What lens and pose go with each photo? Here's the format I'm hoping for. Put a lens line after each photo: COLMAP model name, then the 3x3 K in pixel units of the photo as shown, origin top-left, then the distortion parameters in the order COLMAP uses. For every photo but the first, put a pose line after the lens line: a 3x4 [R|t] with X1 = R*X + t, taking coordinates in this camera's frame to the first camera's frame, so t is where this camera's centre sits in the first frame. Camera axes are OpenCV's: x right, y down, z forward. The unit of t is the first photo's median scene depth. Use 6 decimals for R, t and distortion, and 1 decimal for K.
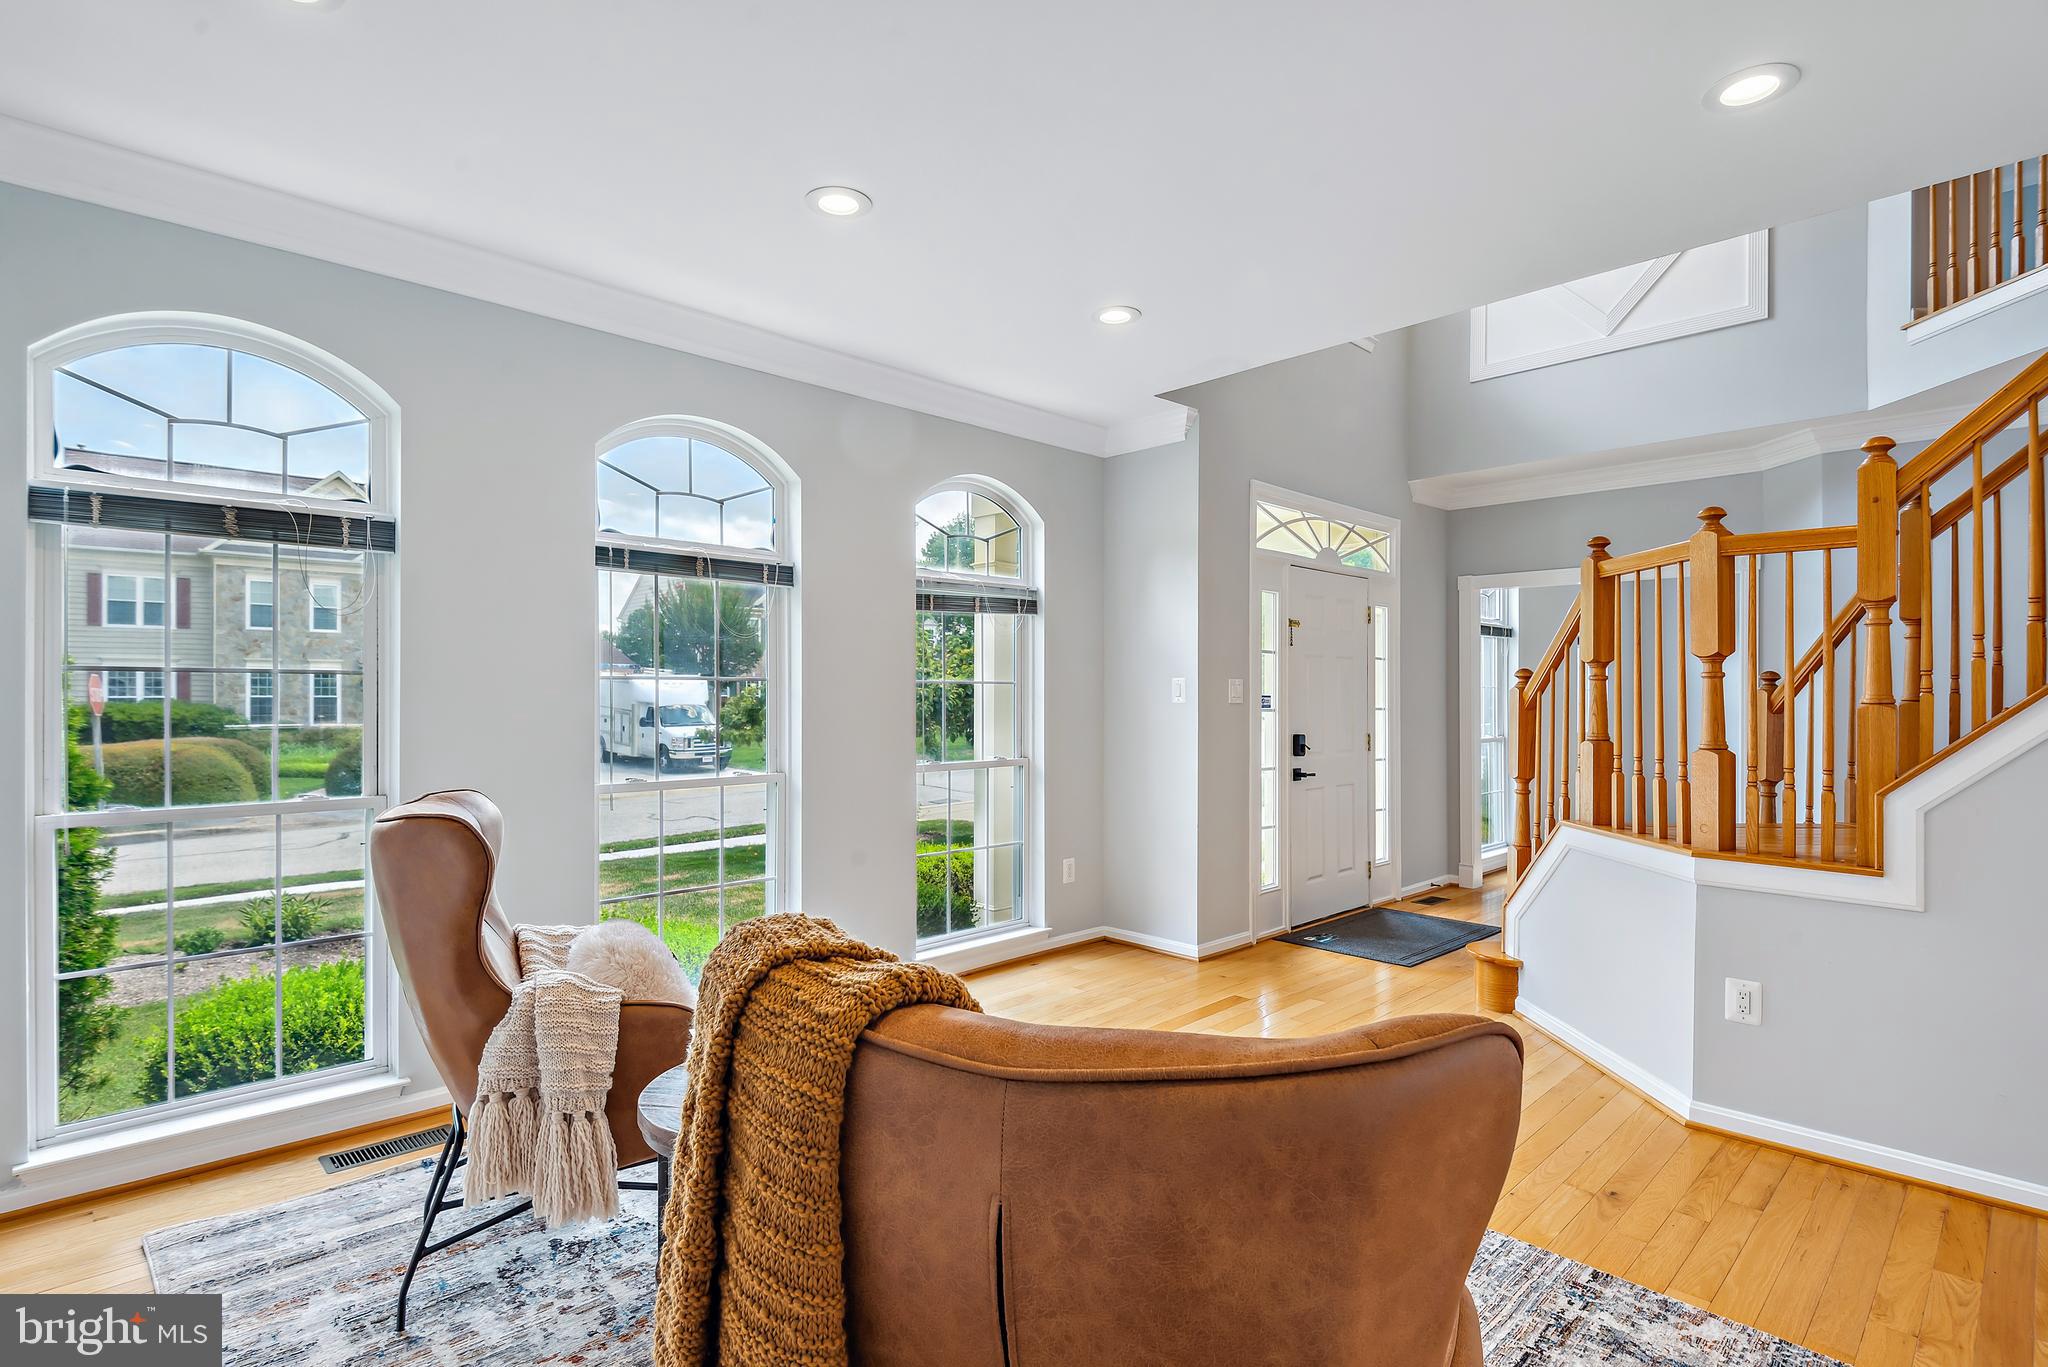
lens RADIAL K [[1022.2, 0, 1023.7], [0, 1022.2, 692.8], [0, 0, 1]] dist [0.001164, -0.001307]
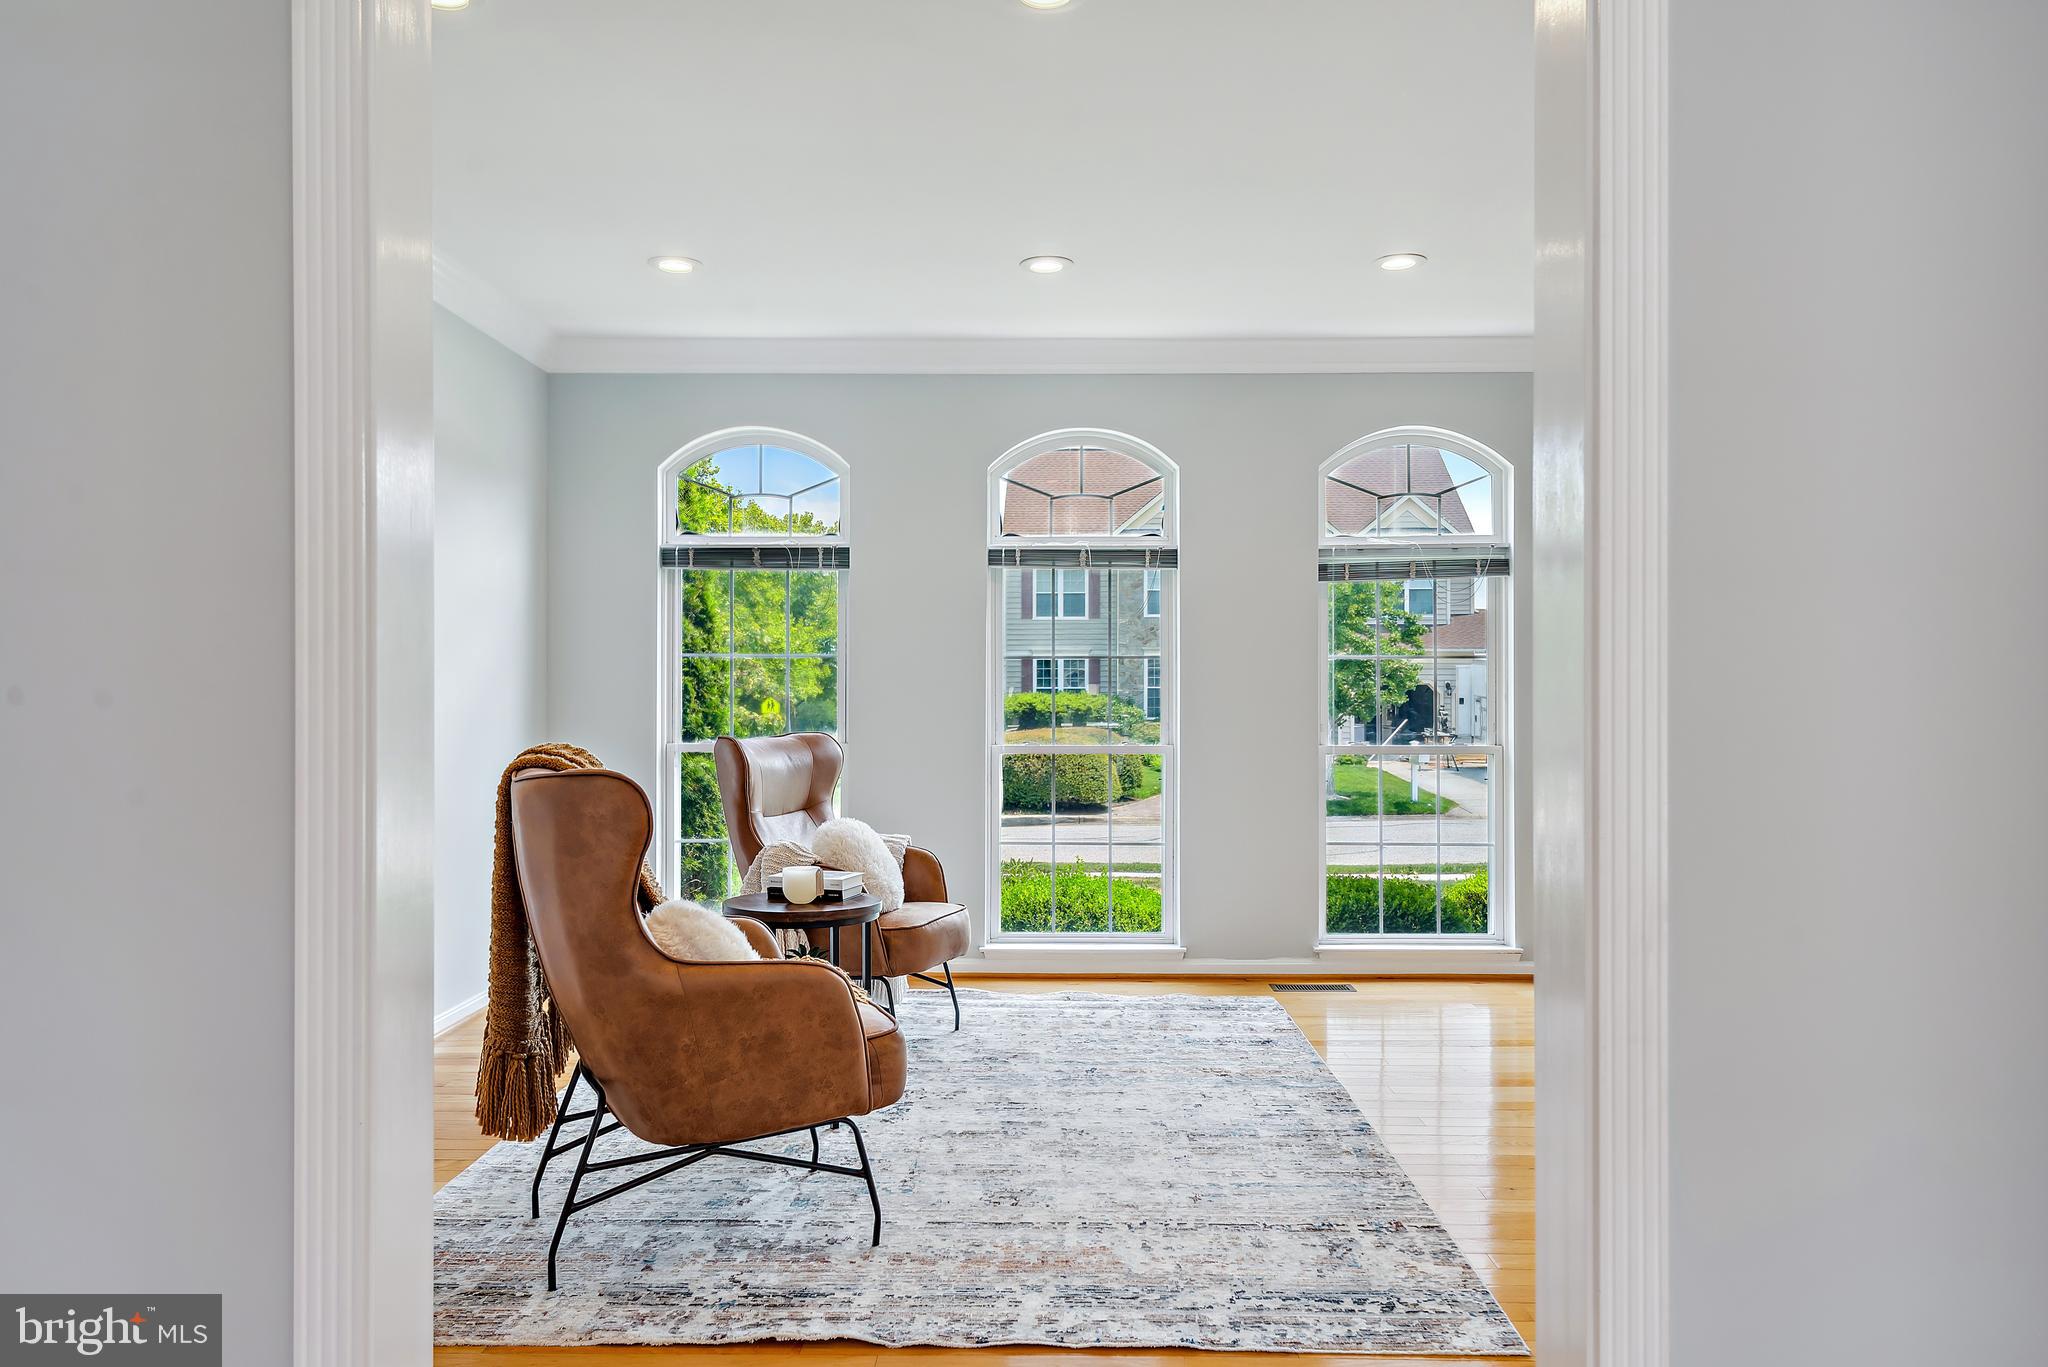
lens RADIAL K [[1457.6, 0, 1027.4], [0, 1457.6, 661.6], [0, 0, 1]] dist [0.063095, -0.000300]
pose [[0.700918, -0.014240, -0.713100, 0.631087], [0.001913, 0.999835, -0.018086, 0.017666], [0.713239, 0.011312, 0.700829, -0.148280]]
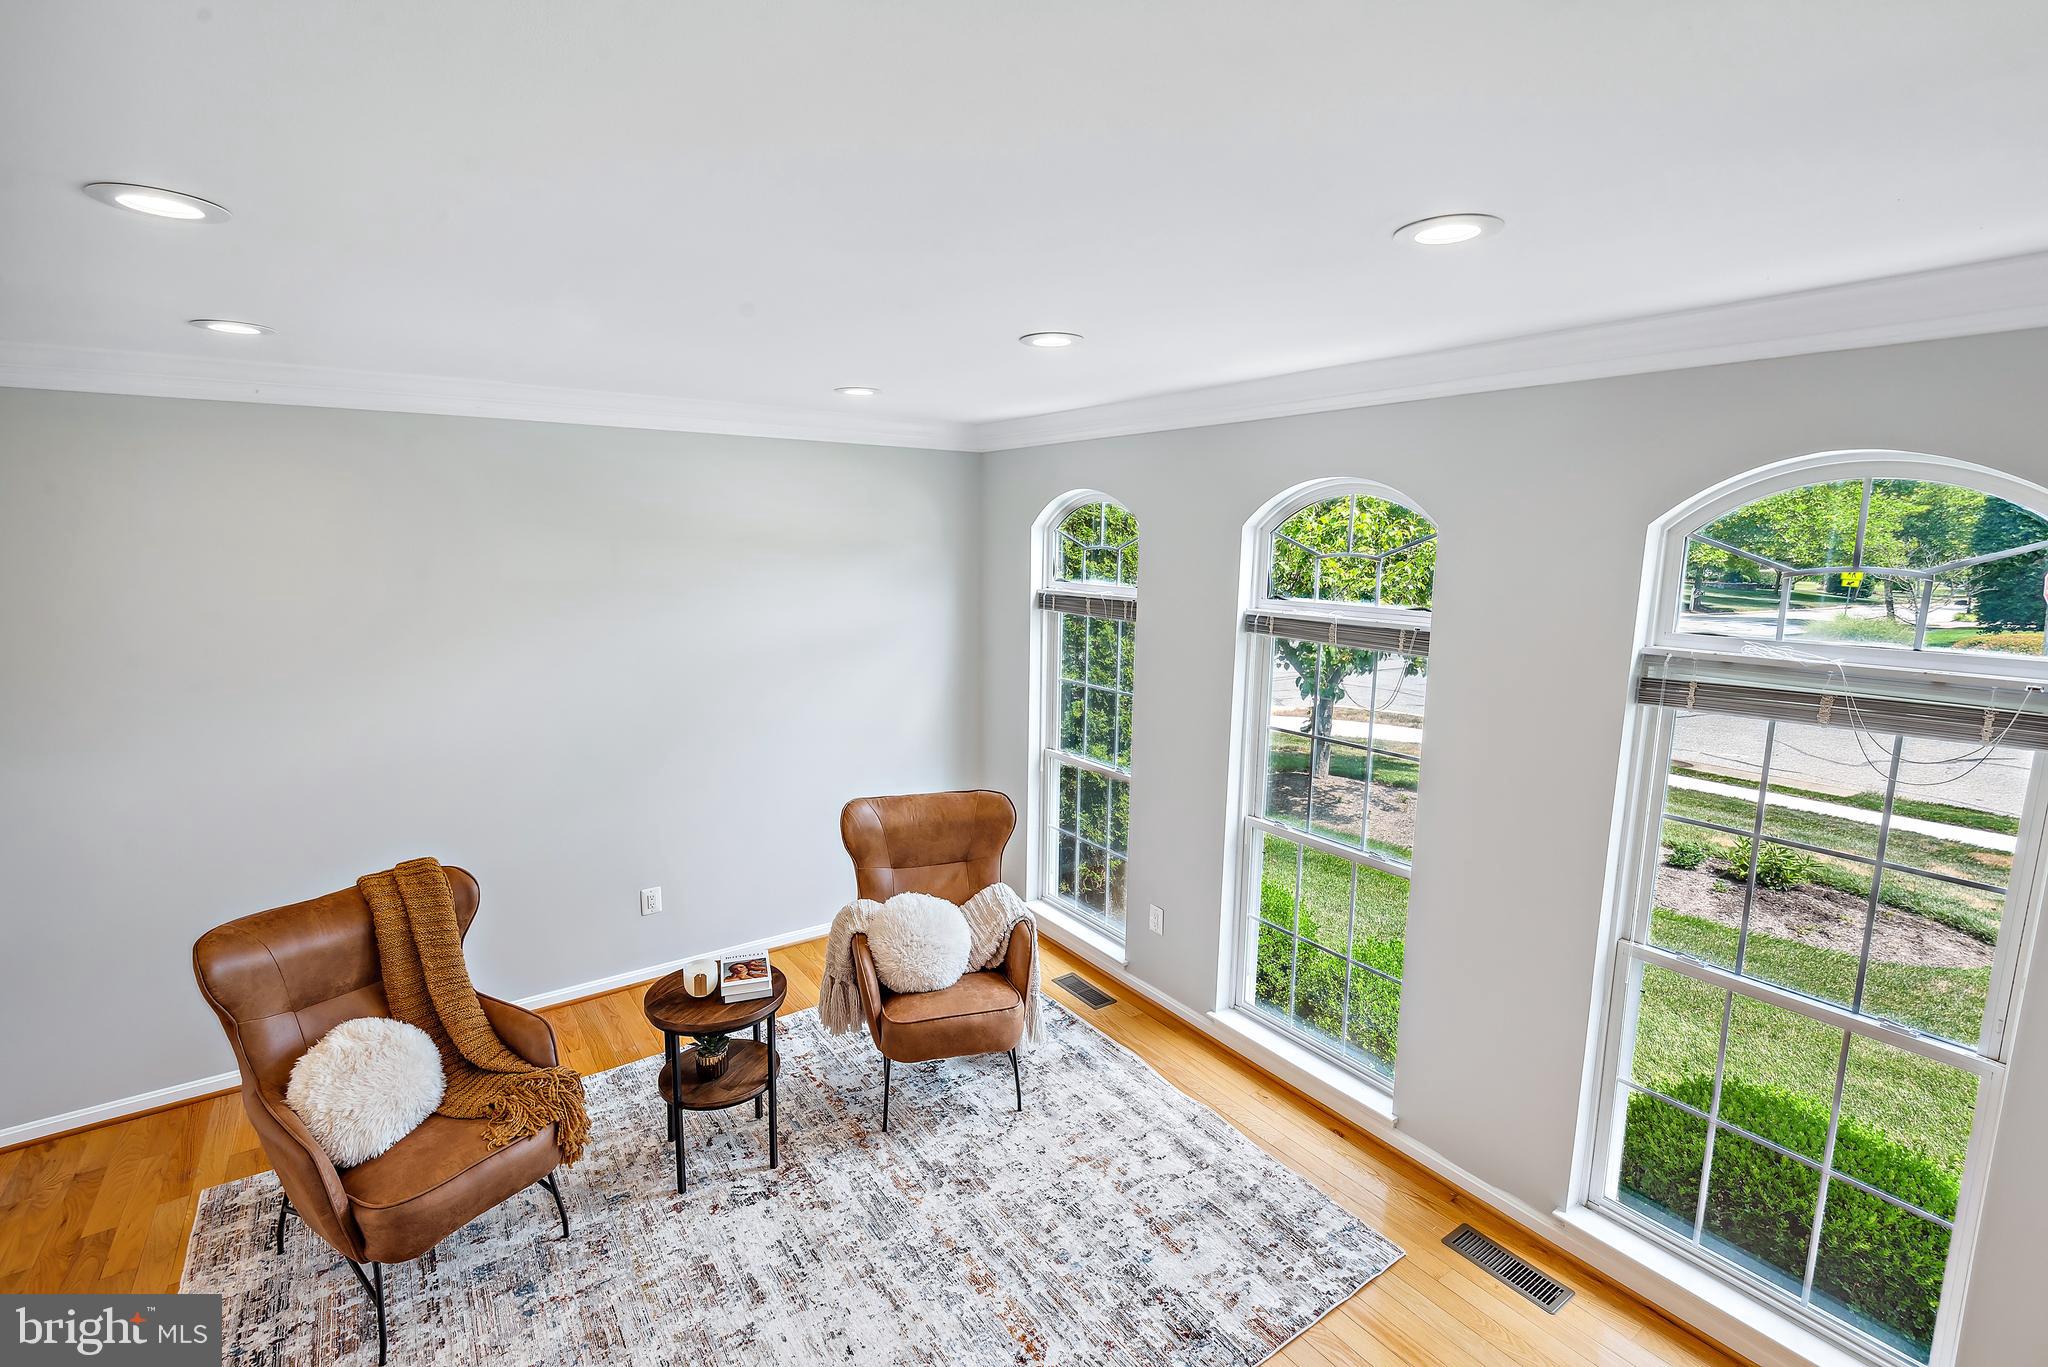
lens RADIAL K [[941.4, 0, 1024.0], [0, 941.4, 683.5], [0, 0, 1]] dist [0.002006, 0.000447]
pose [[-0.168478, 0.162968, -0.972140, 0.478830], [-0.005538, 0.986066, 0.166262, -0.173197], [0.985690, 0.033395, -0.165227, 0.670358]]
